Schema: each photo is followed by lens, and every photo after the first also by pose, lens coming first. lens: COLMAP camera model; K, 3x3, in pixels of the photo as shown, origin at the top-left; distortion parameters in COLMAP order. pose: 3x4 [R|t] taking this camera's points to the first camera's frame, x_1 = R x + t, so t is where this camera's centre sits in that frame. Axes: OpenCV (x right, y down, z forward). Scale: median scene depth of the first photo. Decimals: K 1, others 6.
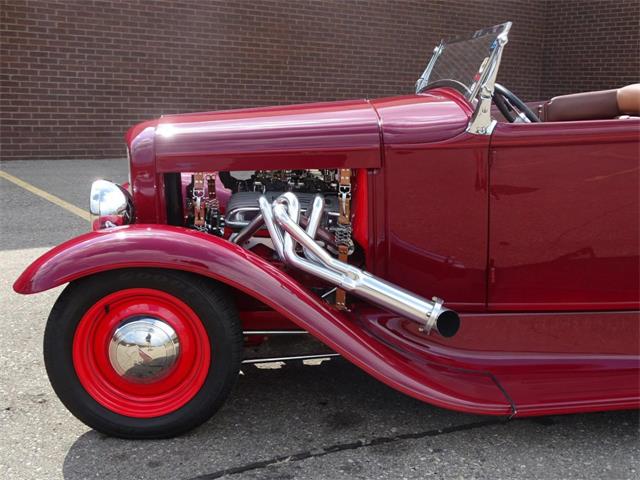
lens RADIAL K [[796.7, 0, 320.0], [0, 796.7, 240.0], [0, 0, 1]] dist [-0.009423, 0.036346]
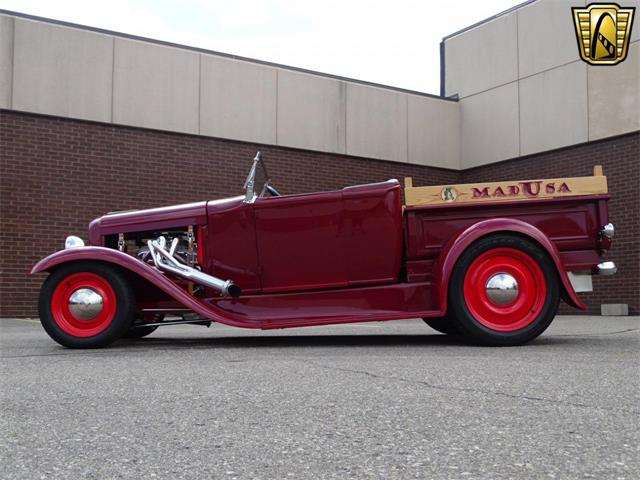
lens RADIAL K [[796.7, 0, 320.0], [0, 796.7, 240.0], [0, 0, 1]] dist [-0.009423, 0.036346]
pose [[0.998744, -0.039127, -0.031296, 0.400096], [0.028718, 0.958887, -0.282332, 0.499971], [0.041057, 0.281079, 0.958806, -0.883879]]
